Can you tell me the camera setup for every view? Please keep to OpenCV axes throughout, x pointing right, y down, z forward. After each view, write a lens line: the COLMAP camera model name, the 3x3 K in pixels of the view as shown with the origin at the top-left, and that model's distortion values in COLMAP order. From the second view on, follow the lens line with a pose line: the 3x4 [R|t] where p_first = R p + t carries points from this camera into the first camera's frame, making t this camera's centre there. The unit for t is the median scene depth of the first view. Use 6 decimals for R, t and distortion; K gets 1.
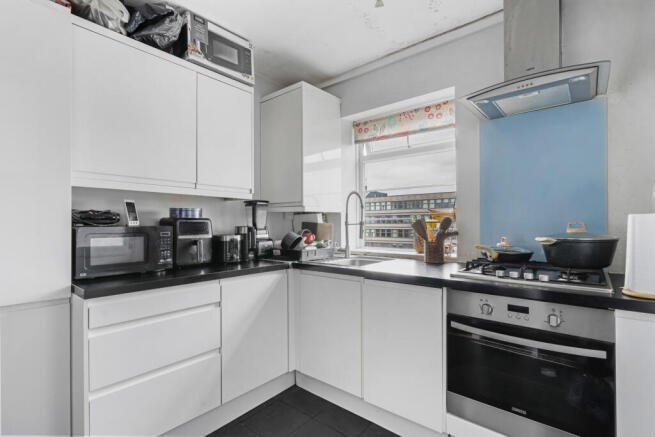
lens RADIAL K [[311.2, 0, 327.8], [0, 311.2, 222.9], [0, 0, 1]] dist [0.001111, -0.000059]
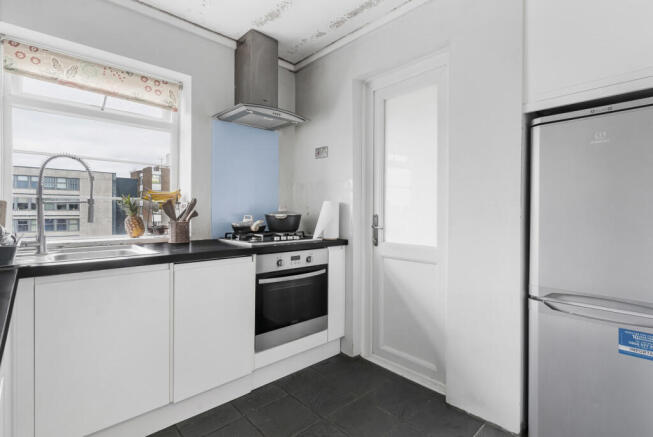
lens RADIAL K [[315.4, 0, 327.2], [0, 315.4, 214.7], [0, 0, 1]] dist [-0.000857, -0.000272]
pose [[0.121215, -0.001259, 0.992625, -0.696285], [-0.006516, 0.999977, 0.002064, 0.036045], [-0.992605, -0.006718, 0.121204, 0.458540]]
